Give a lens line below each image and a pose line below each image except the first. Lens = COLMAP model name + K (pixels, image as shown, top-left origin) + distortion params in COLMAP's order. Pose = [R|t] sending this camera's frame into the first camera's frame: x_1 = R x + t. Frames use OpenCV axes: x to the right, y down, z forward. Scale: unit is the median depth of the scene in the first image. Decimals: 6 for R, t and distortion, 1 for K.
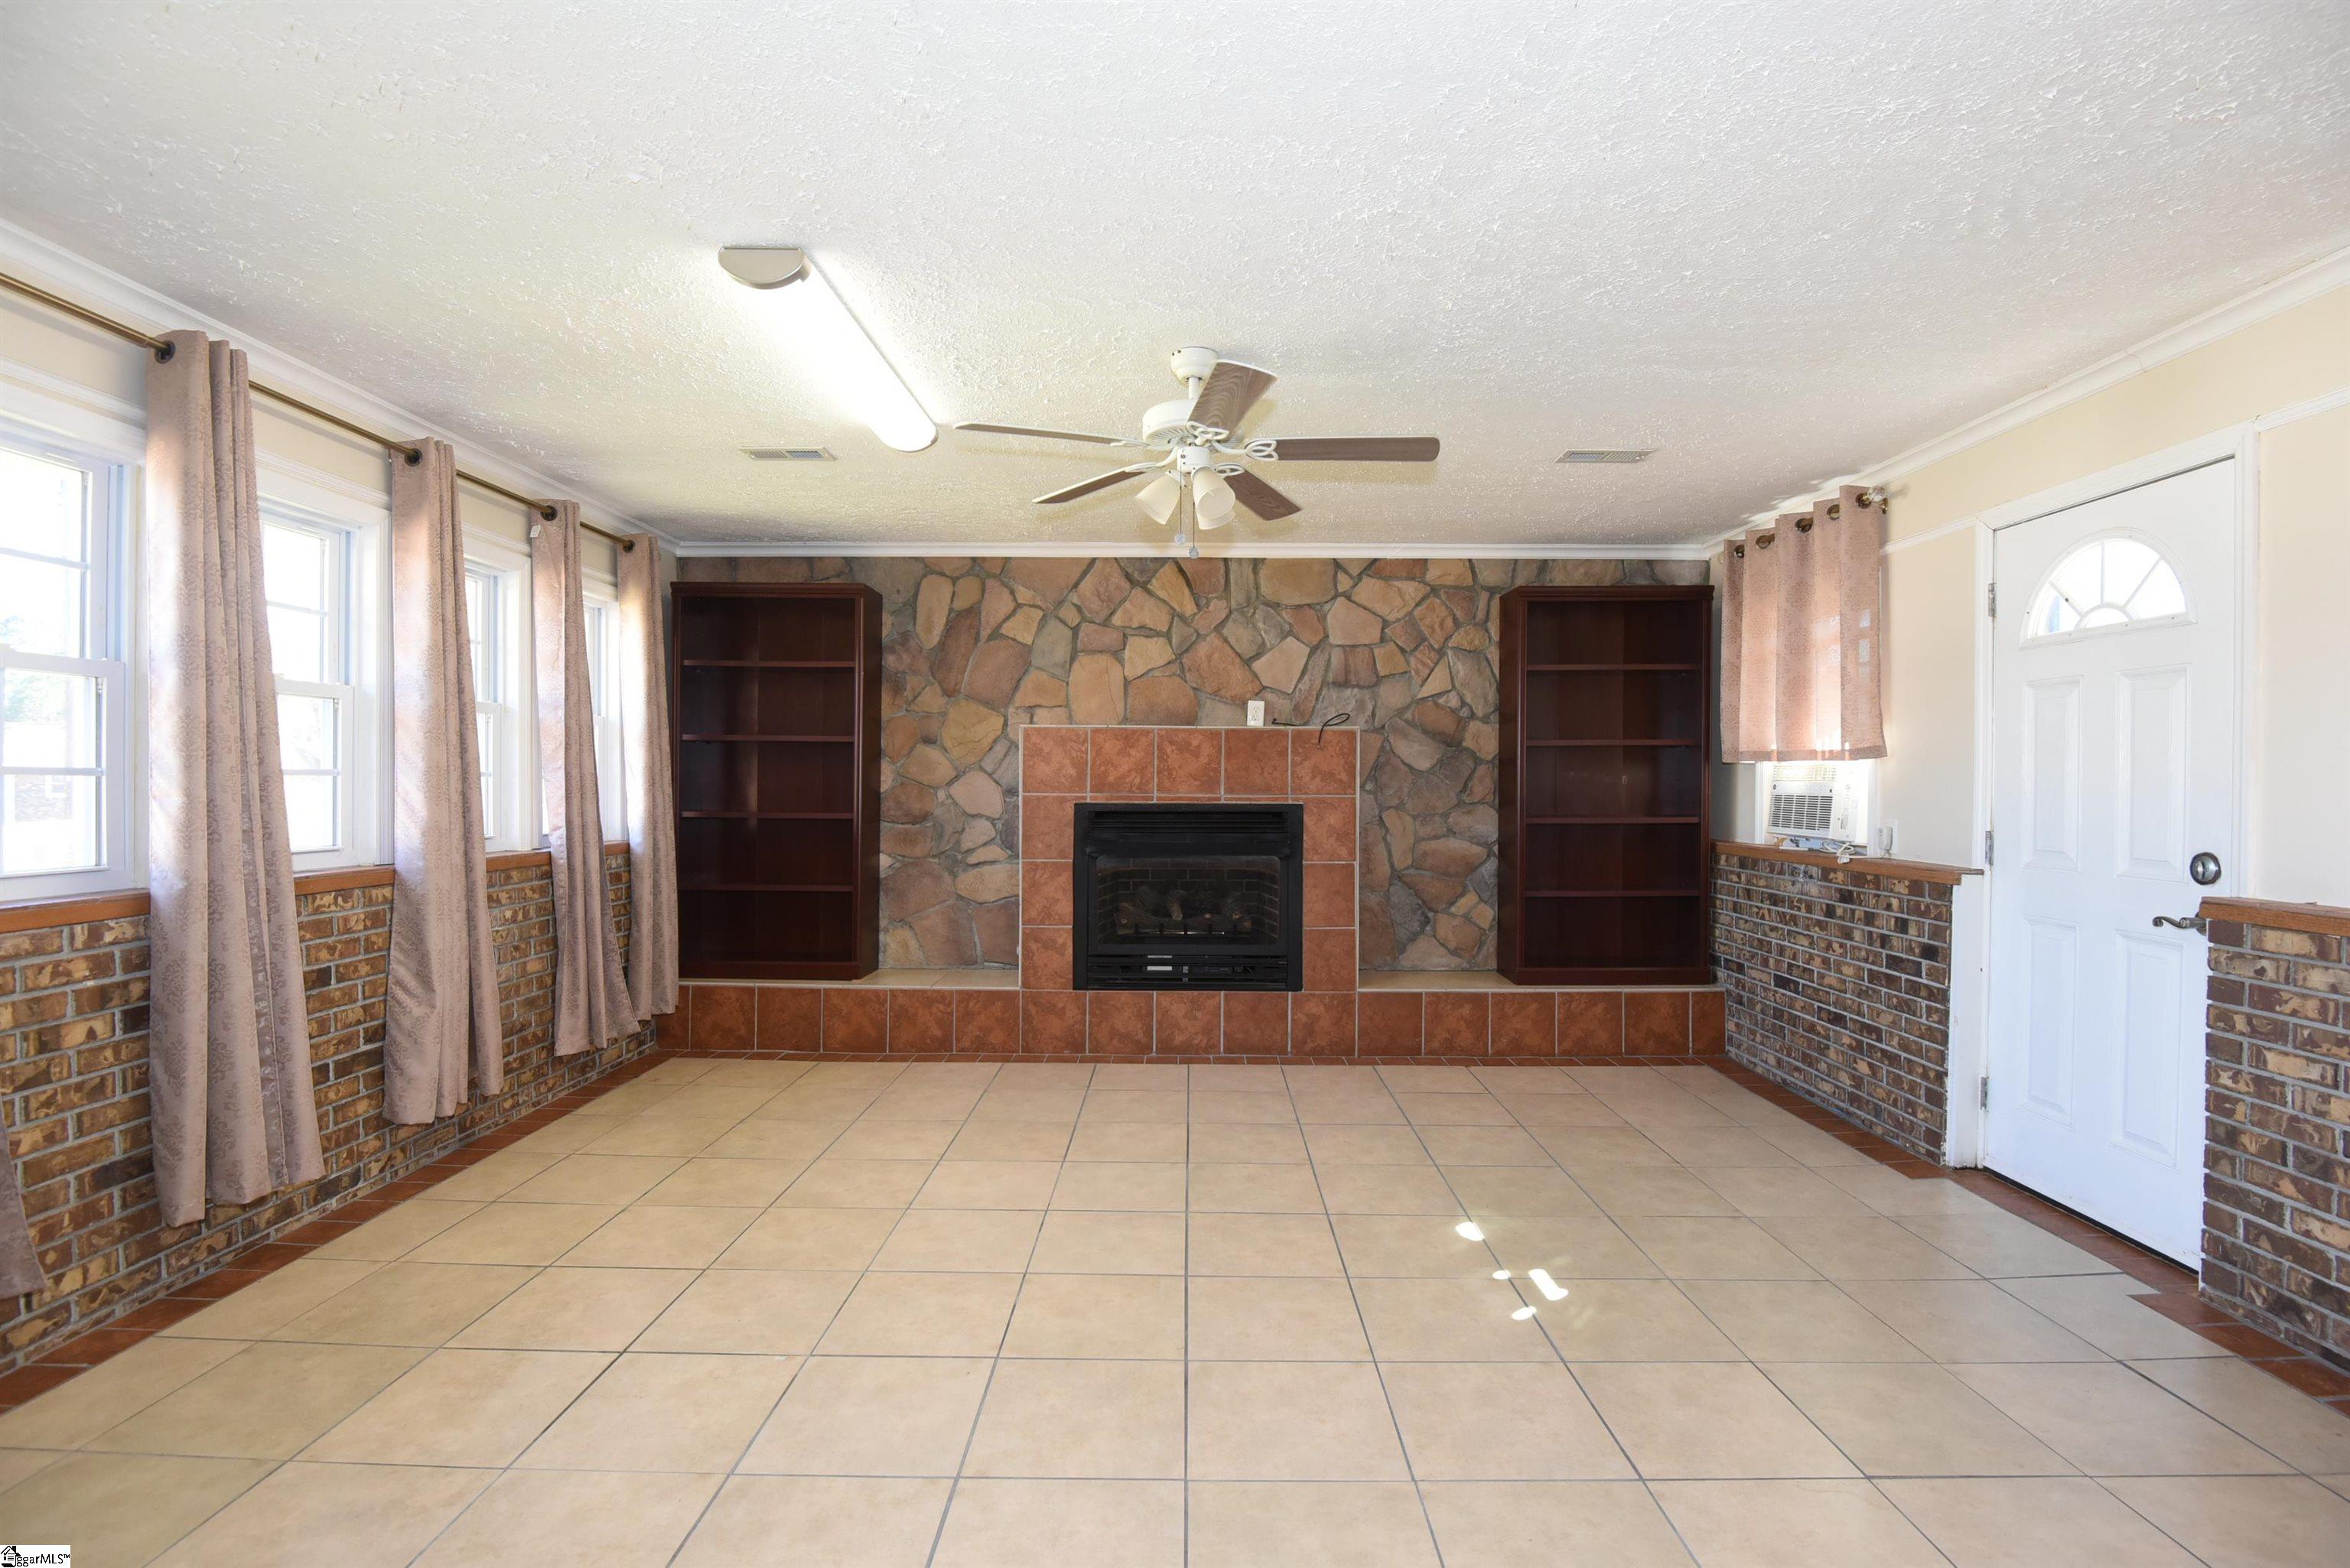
lens RADIAL K [[1076.7, 0, 1185.0], [0, 1076.7, 791.1], [0, 0, 1]] dist [-0.009483, -0.007989]
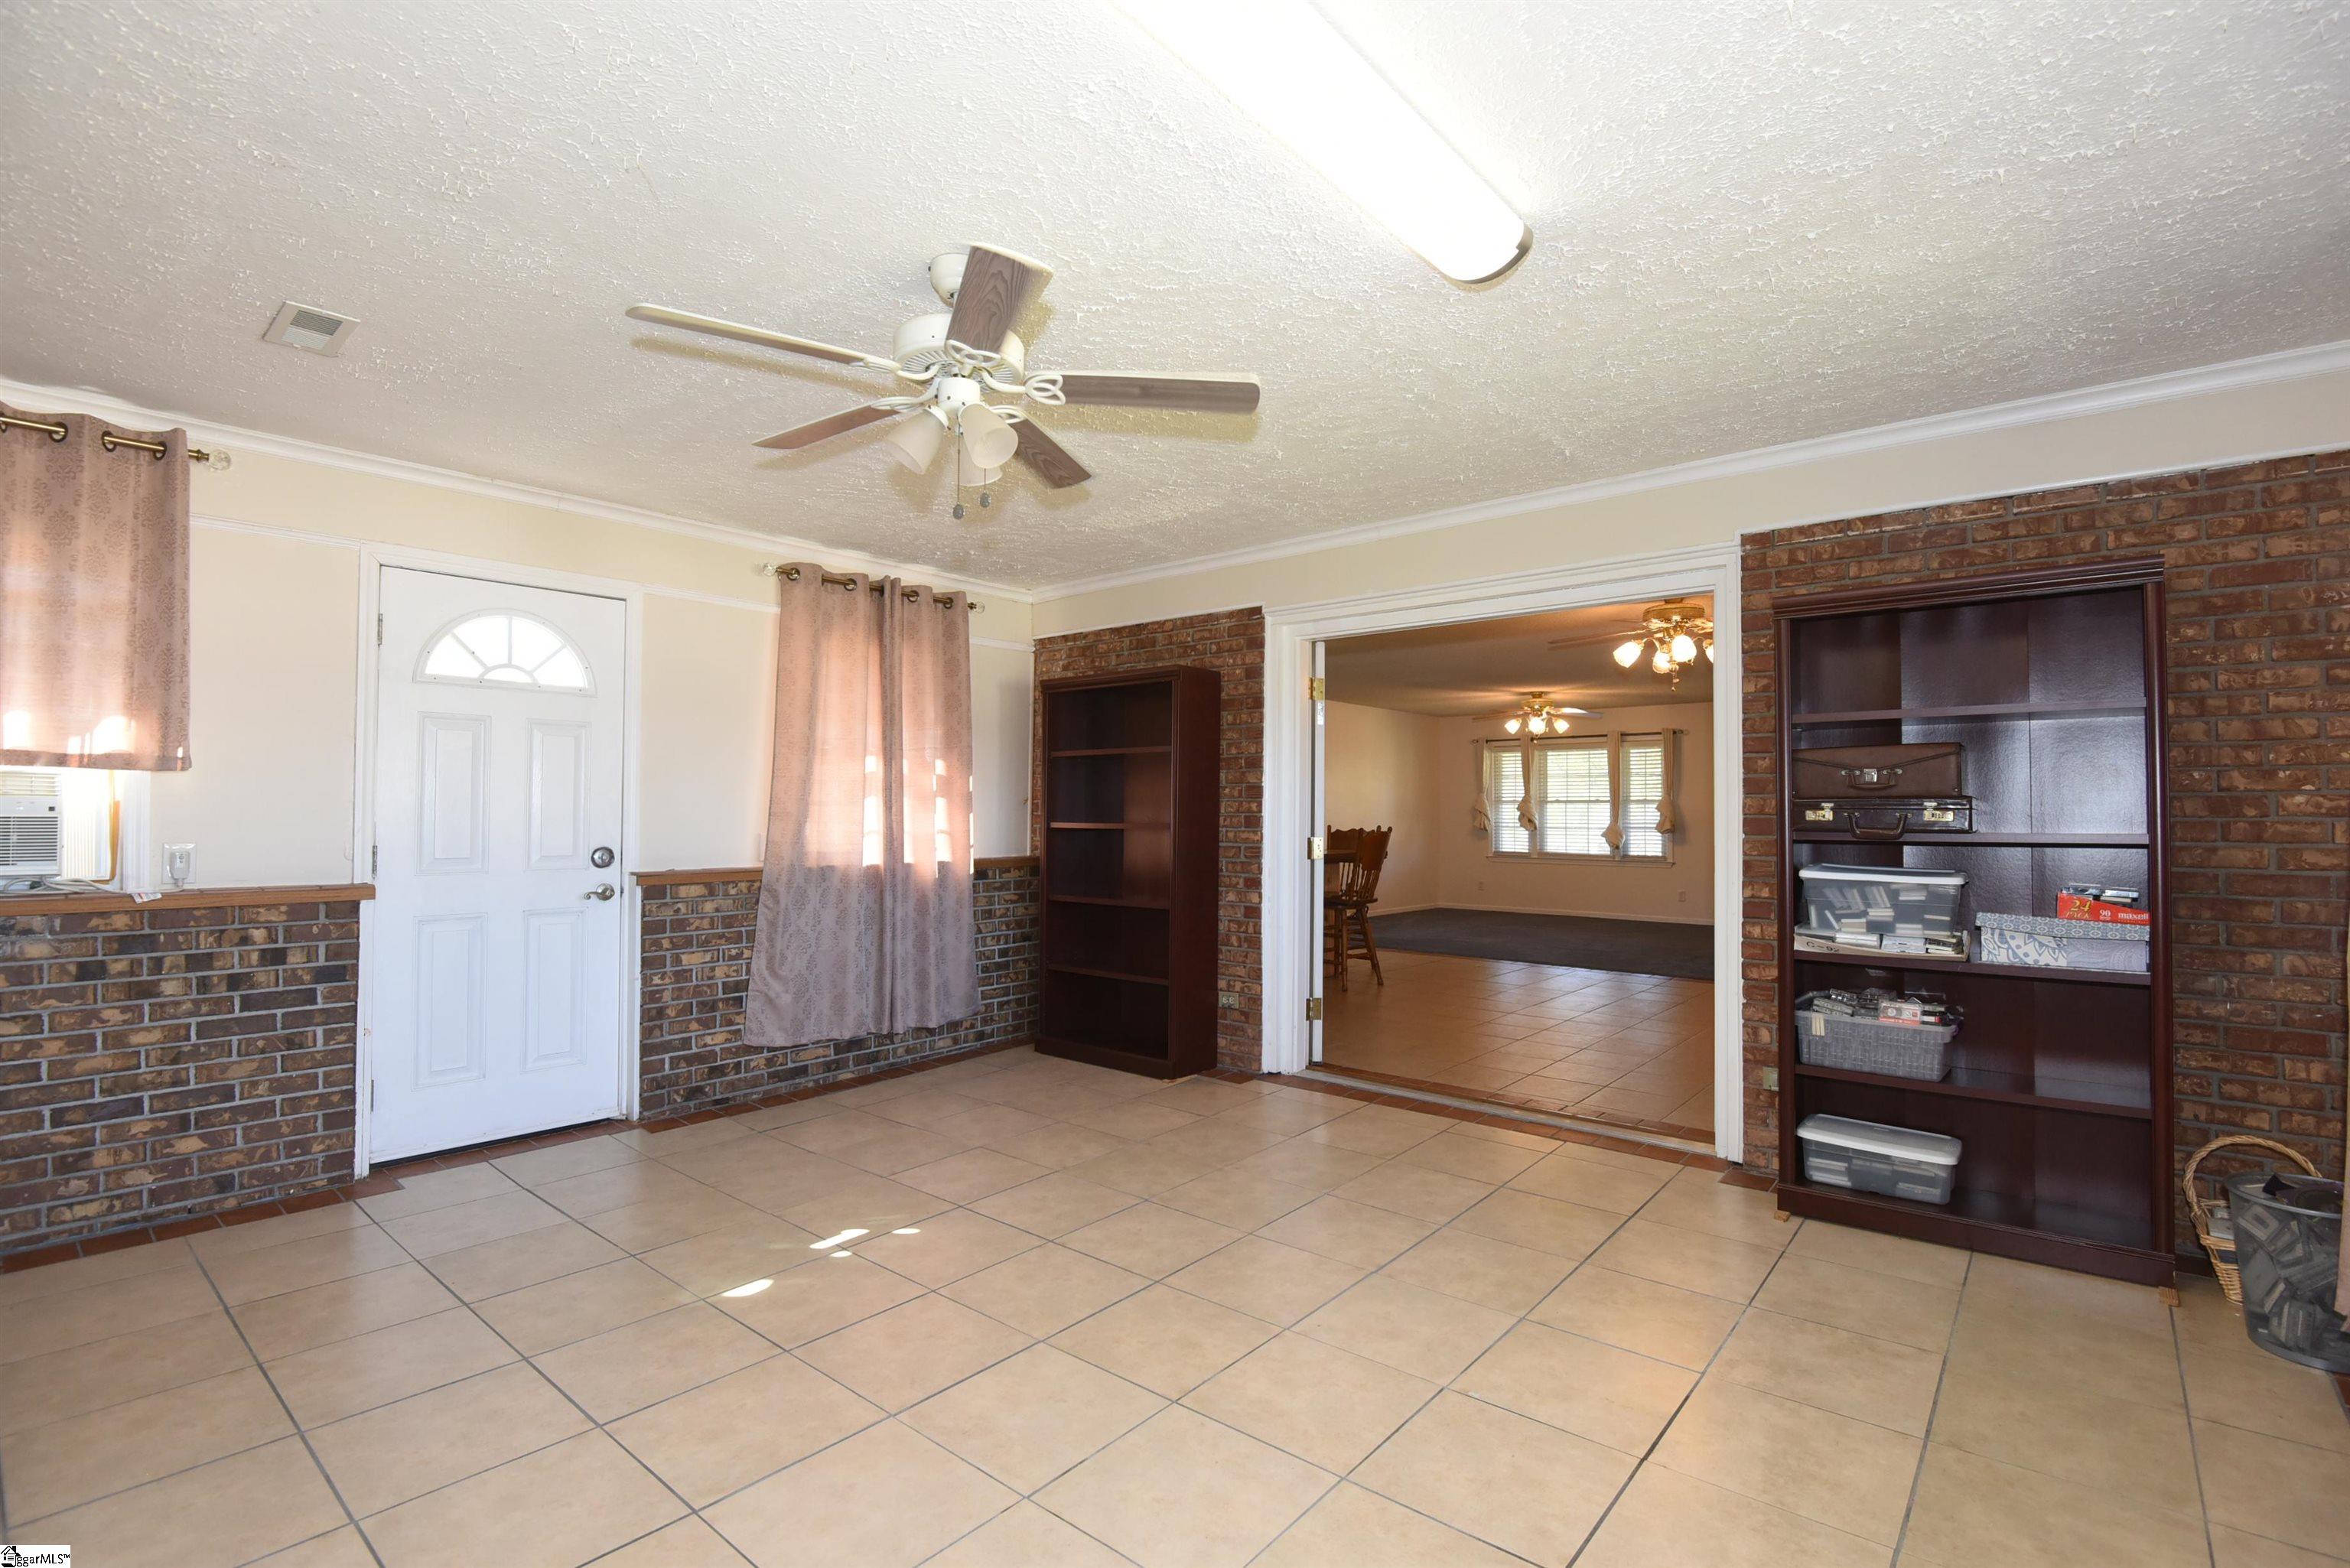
lens RADIAL K [[1076.7, 0, 1185.0], [0, 1076.7, 791.1], [0, 0, 1]] dist [-0.009483, -0.007989]
pose [[-0.770588, 0.002610, 0.637329, -0.519443], [-0.003313, 0.999962, -0.008101, -0.010272], [-0.637326, -0.008354, -0.770549, 1.253219]]
